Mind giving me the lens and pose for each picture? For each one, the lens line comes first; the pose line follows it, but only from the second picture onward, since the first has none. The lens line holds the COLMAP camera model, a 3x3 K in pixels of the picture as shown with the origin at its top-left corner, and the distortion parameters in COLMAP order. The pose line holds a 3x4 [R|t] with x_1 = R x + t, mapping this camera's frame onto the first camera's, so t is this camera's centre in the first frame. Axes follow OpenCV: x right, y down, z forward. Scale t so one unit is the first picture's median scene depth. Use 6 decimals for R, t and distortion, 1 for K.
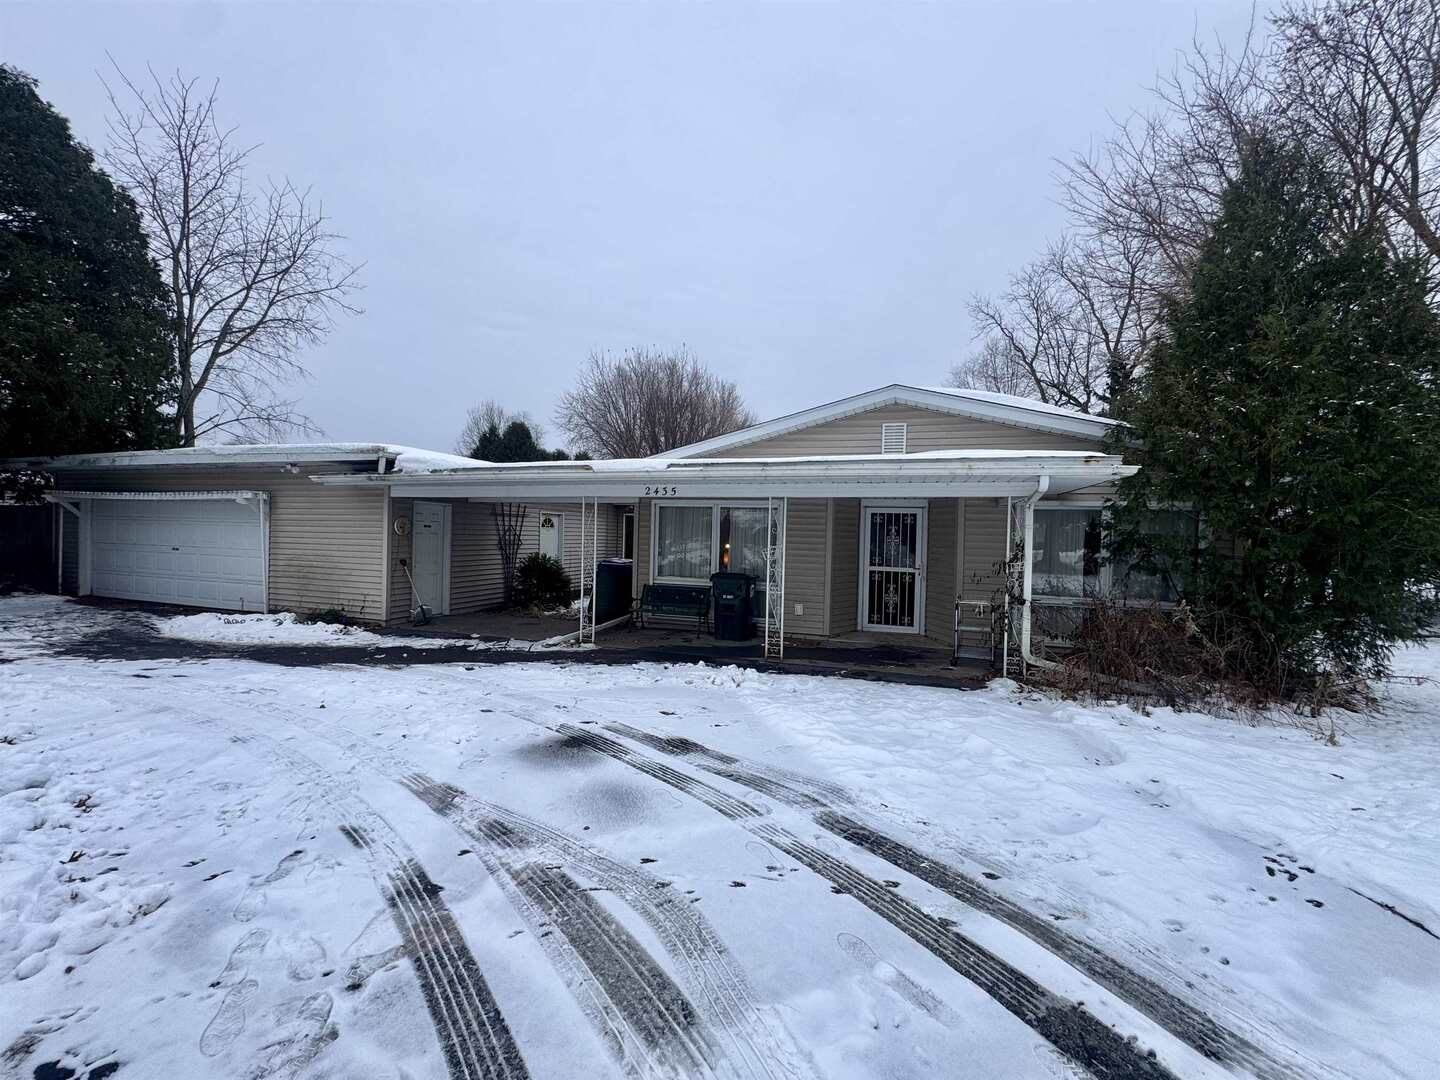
lens RADIAL K [[574.1, 0, 719.8], [0, 574.1, 533.2], [0, 0, 1]] dist [-0.002248, -0.000035]
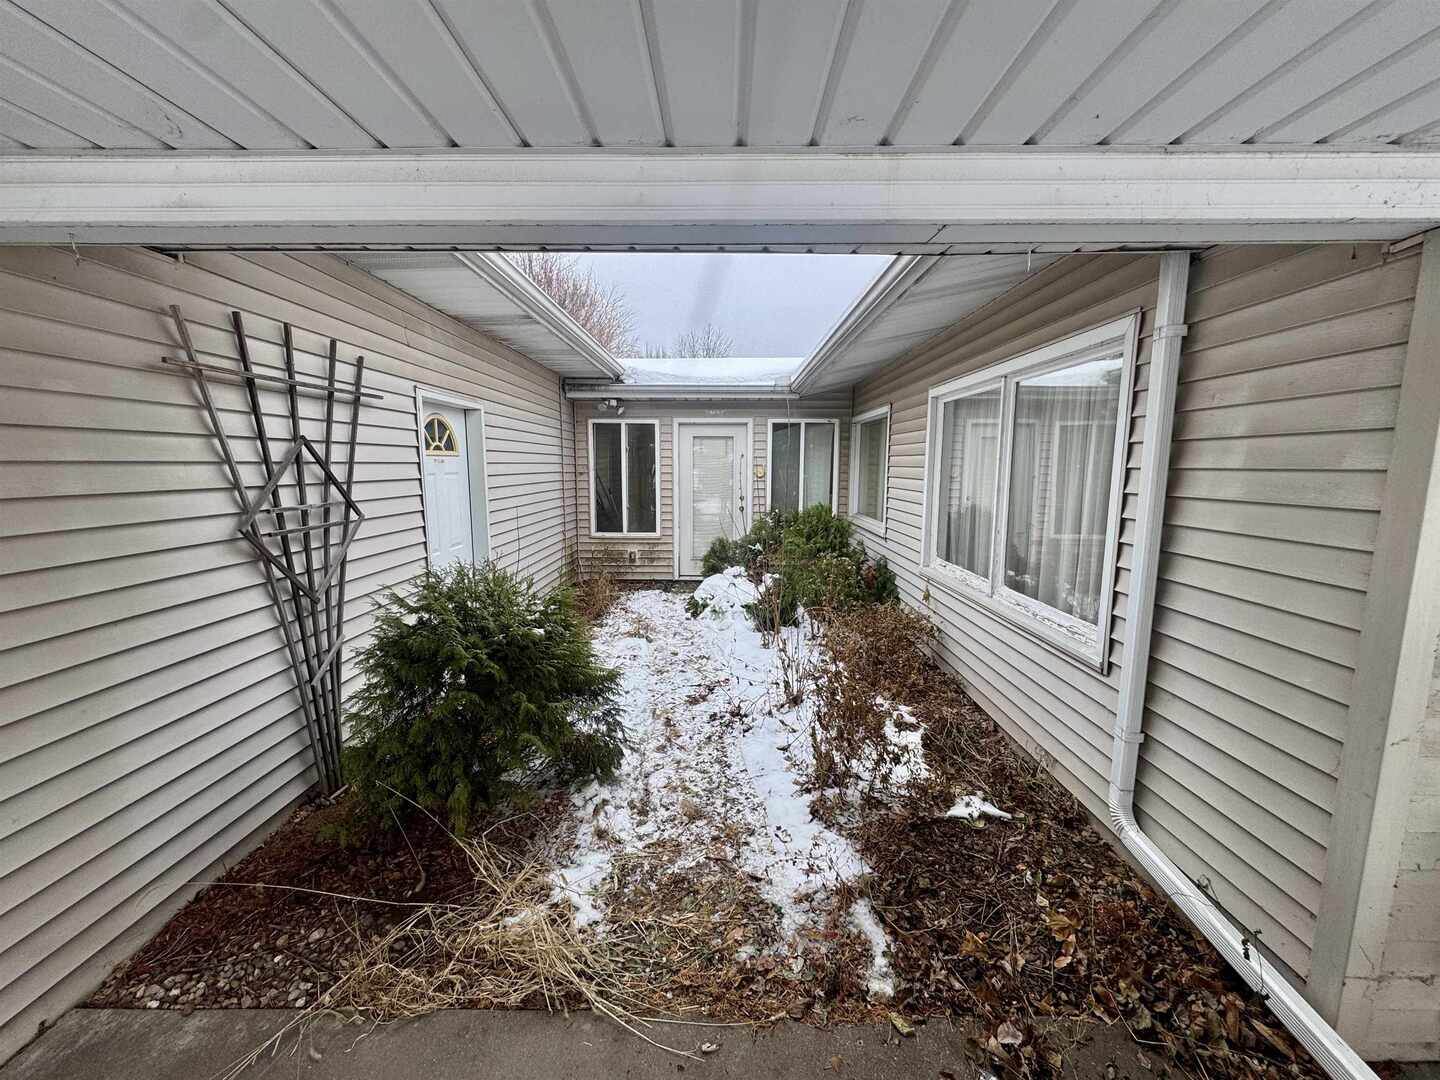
lens RADIAL K [[574.1, 0, 718.4], [0, 574.1, 539.2], [0, 0, 1]] dist [-0.002248, -0.000035]
pose [[0.956886, -0.057442, 0.284726, -0.278621], [0.017449, 0.989848, 0.141056, -0.004289], [-0.289938, -0.130006, 0.948174, 0.749116]]
